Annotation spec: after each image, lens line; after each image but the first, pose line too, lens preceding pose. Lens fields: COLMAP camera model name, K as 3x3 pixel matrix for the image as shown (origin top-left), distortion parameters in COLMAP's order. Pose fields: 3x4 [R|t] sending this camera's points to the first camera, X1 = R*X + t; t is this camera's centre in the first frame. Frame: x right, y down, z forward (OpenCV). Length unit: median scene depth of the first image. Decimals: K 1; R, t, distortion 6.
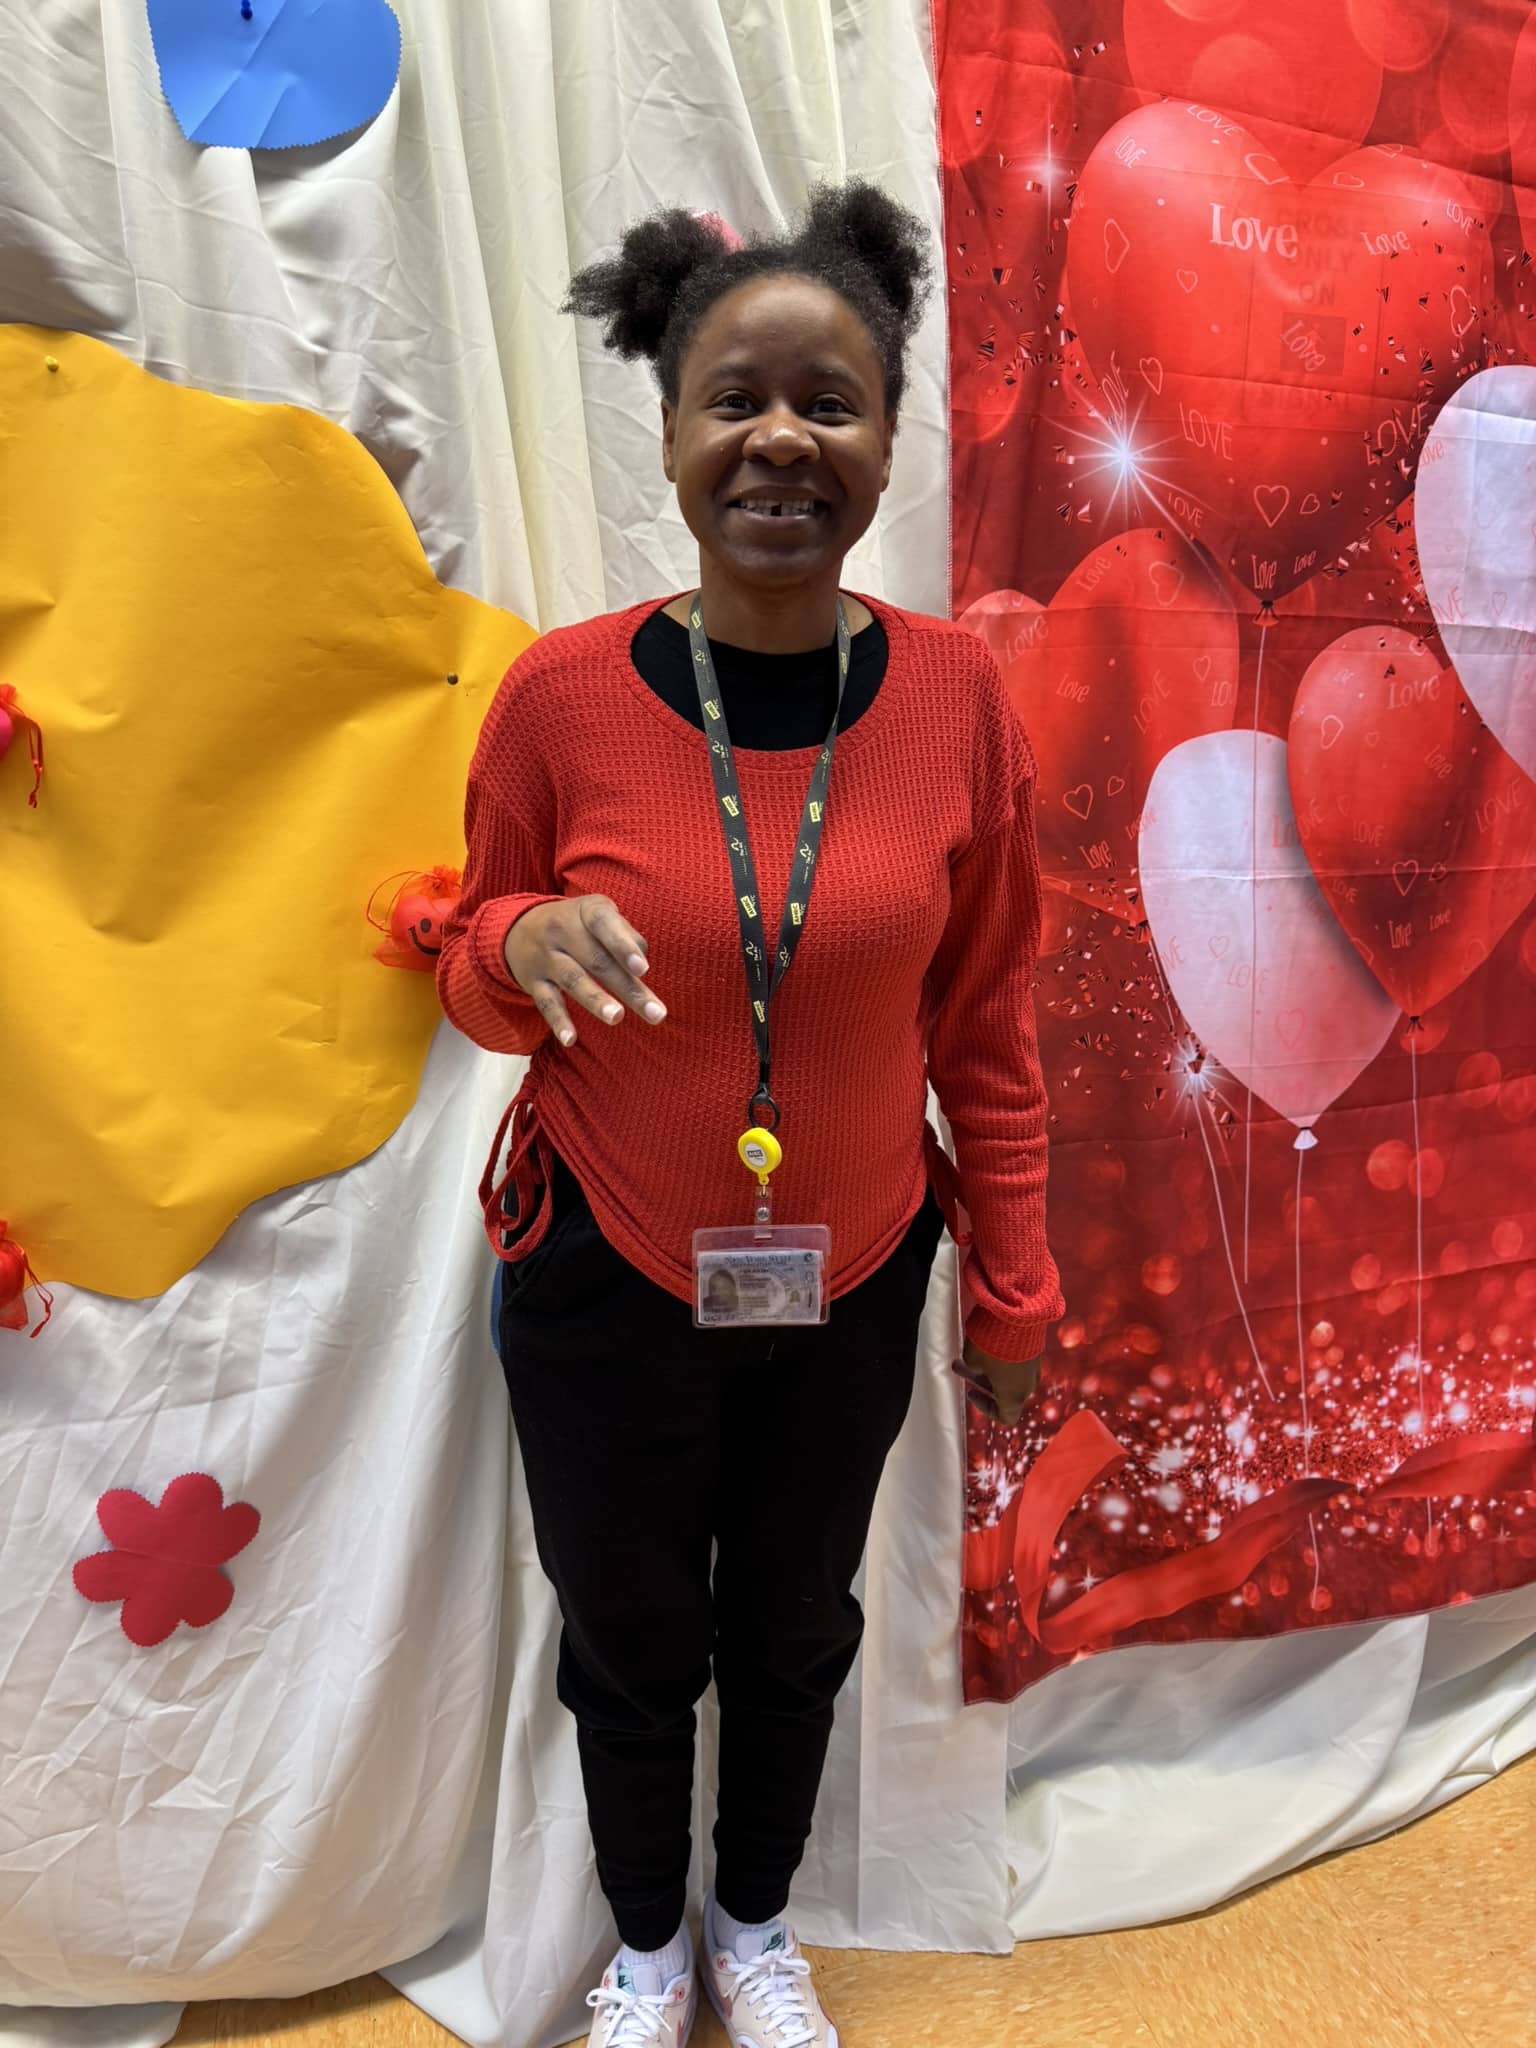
lens RADIAL K [[1392.9, 0, 792.0], [0, 1392.9, 1035.6], [0, 0, 1]] dist [-0.002969, -0.001170]
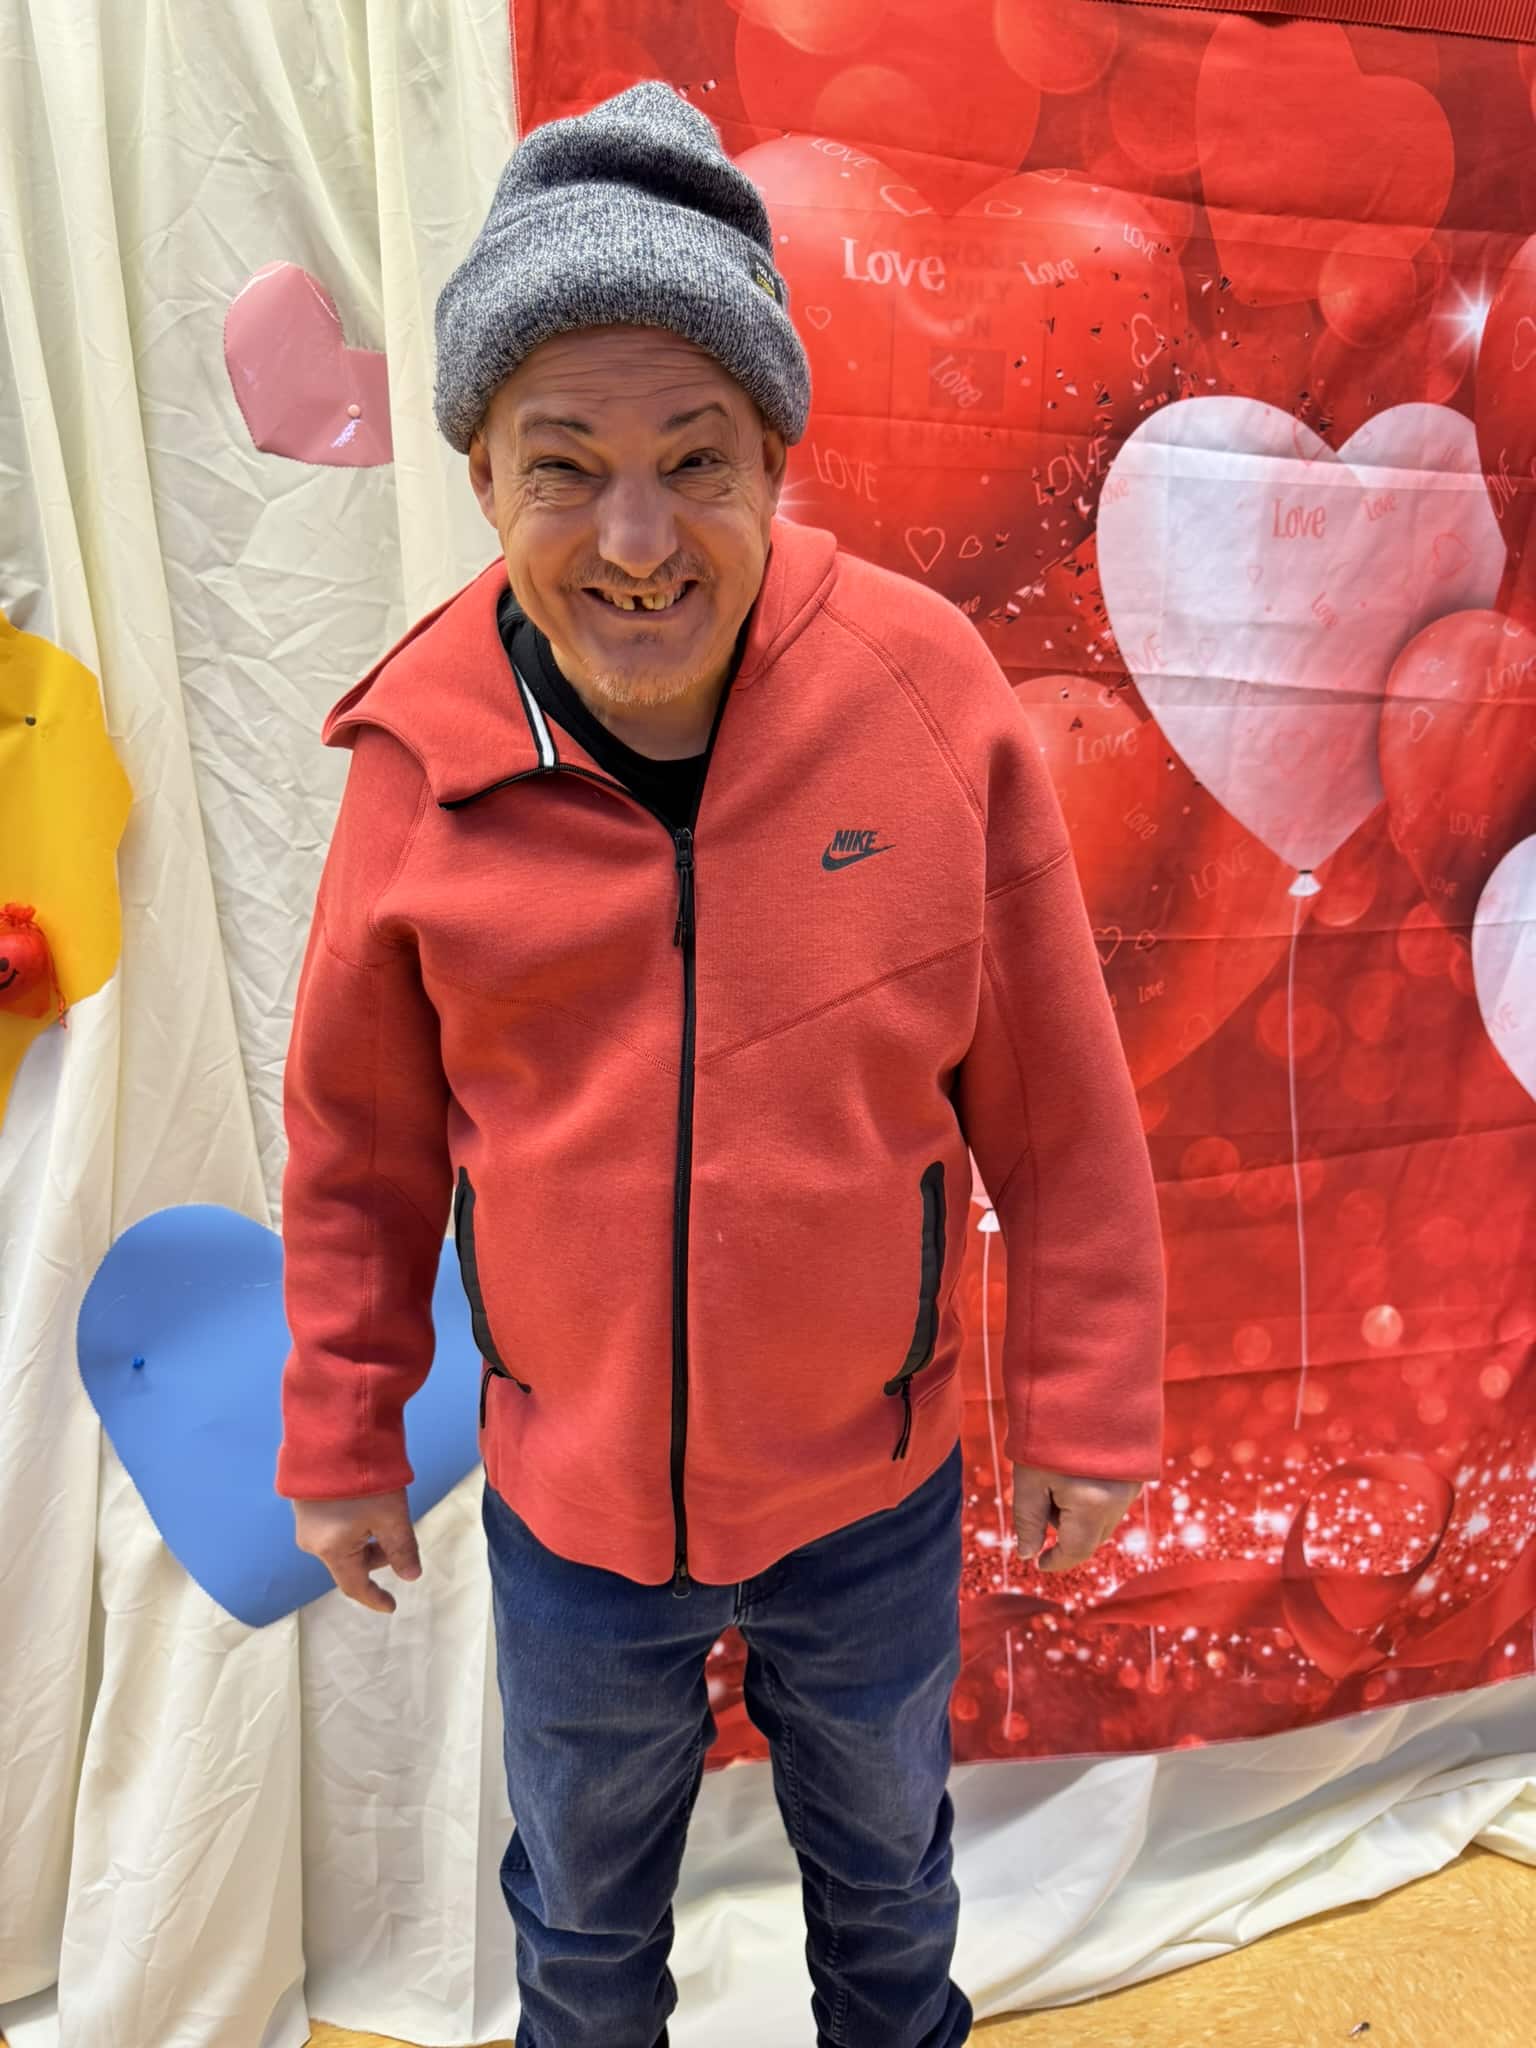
lens RADIAL K [[1439.8, 0, 780.4], [0, 1439.8, 1052.2], [0, 0, 1]] dist [0.006586, -0.013596]
pose [[0.991225, 0.036485, -0.127052, 0.386197], [-0.041010, 0.998608, -0.033183, -0.001125], [0.125664, 0.038102, 0.991341, 0.027275]]
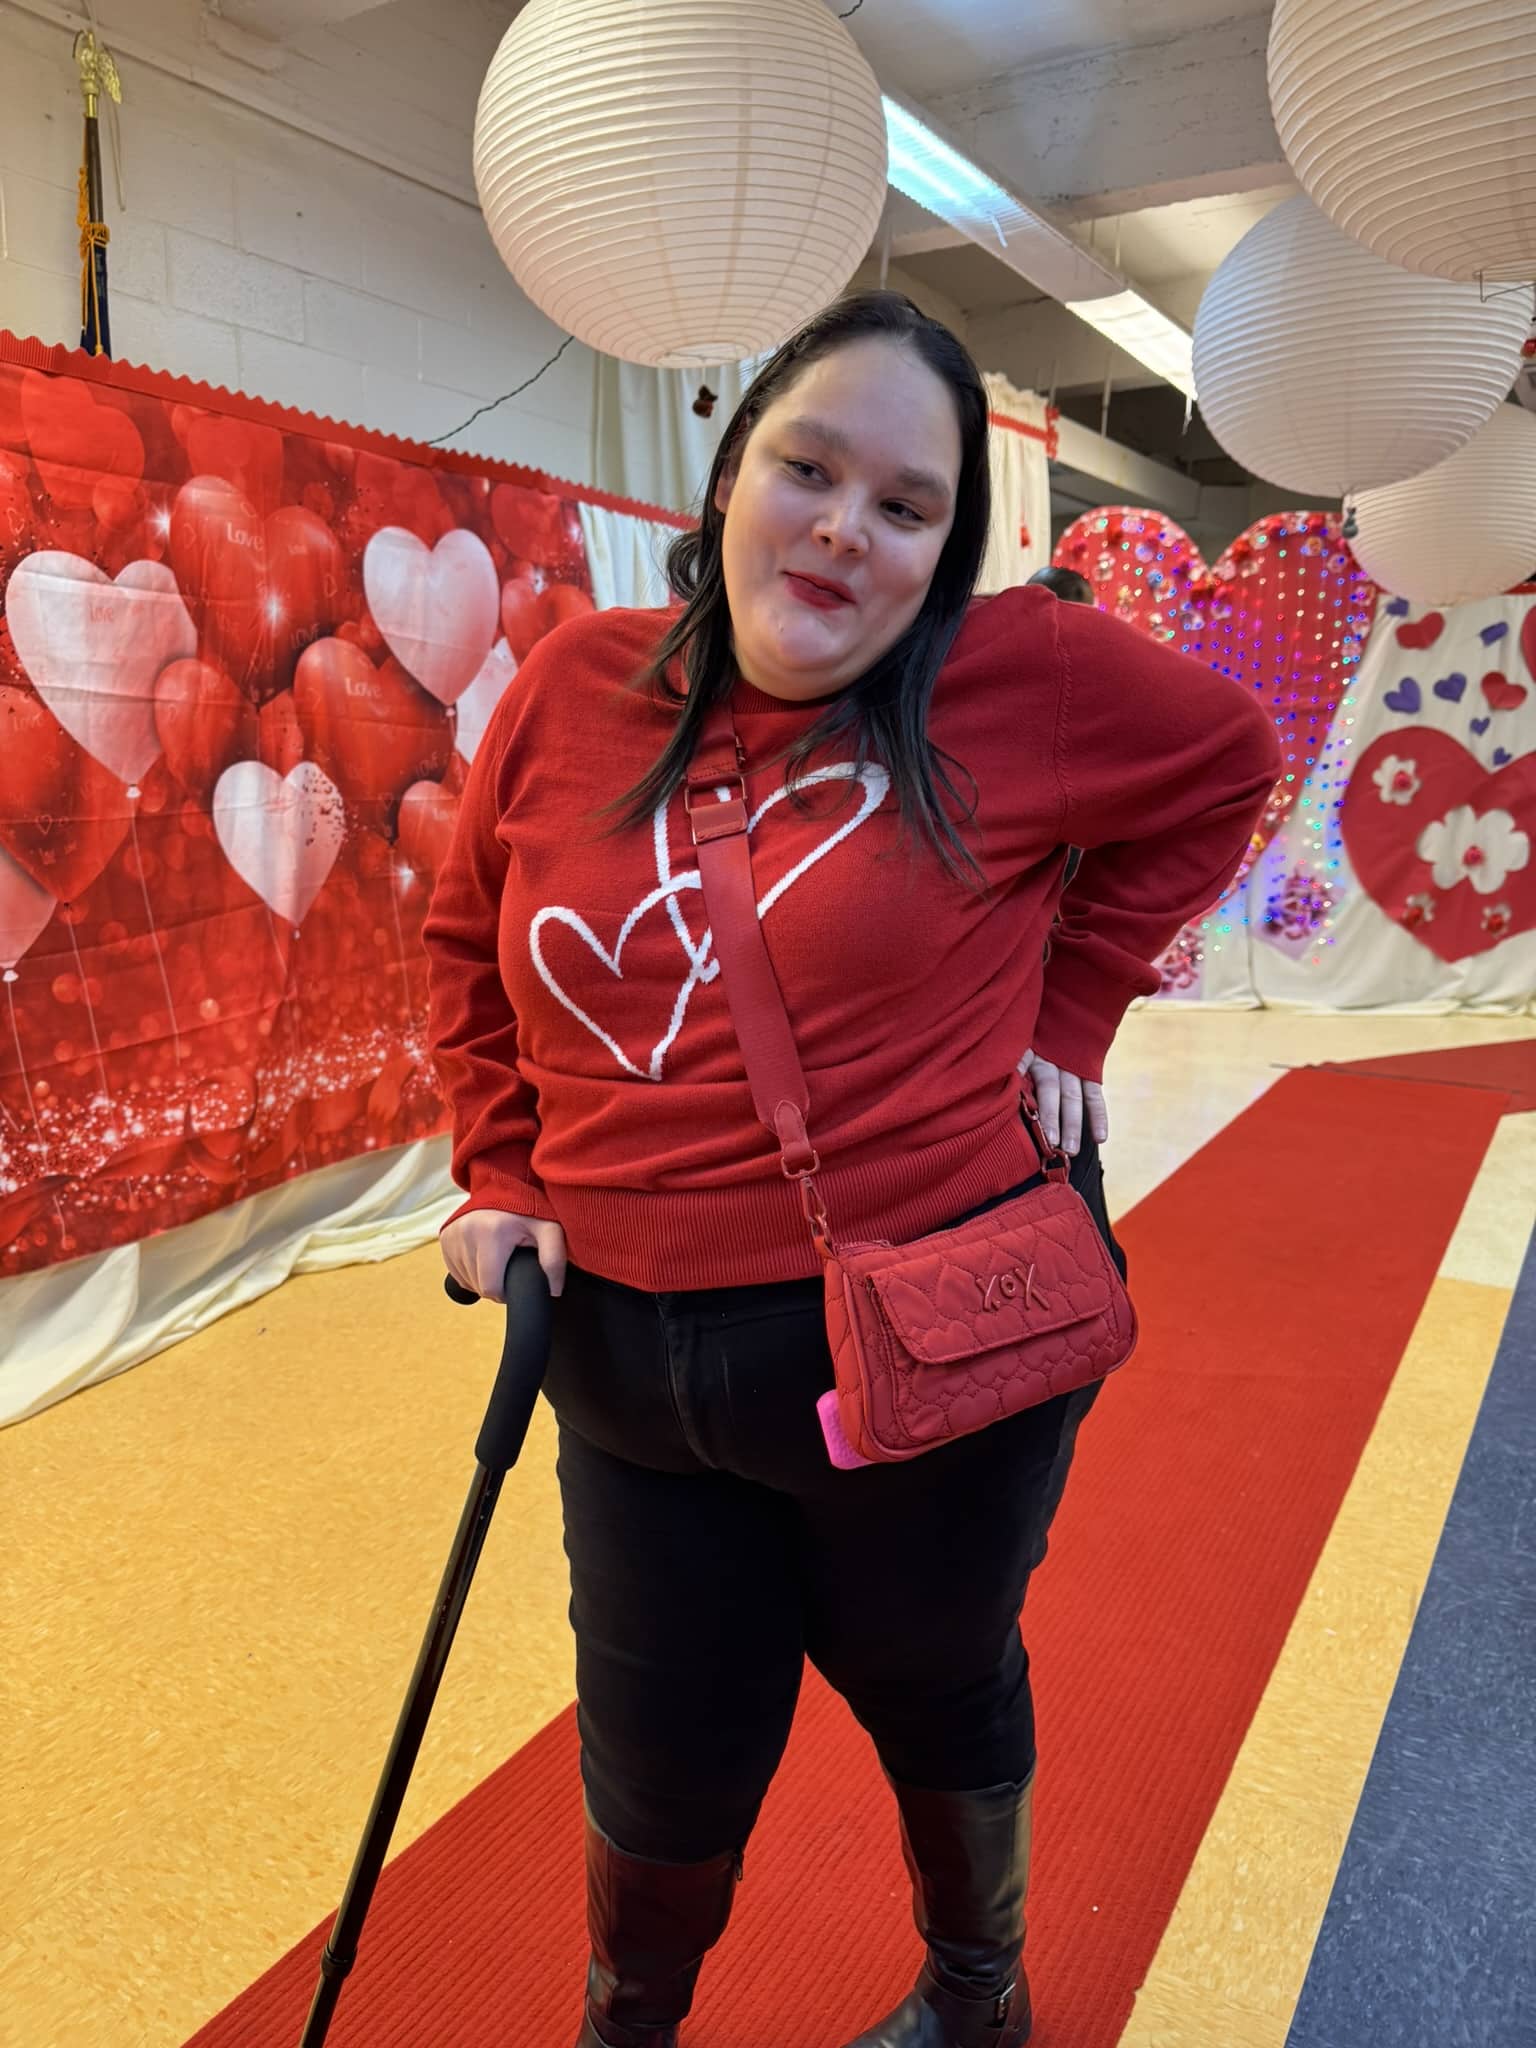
lens RADIAL K [[1439.8, 0, 764.4], [0, 1439.8, 1037.4], [0, 0, 1]] dist [0.006586, -0.013596]
pose [[0.736952, -0.130654, 0.663198, -0.159840], [0.159237, 0.987085, 0.017516, 0.303412], [-0.656921, 0.092697, 0.748239, -1.086228]]
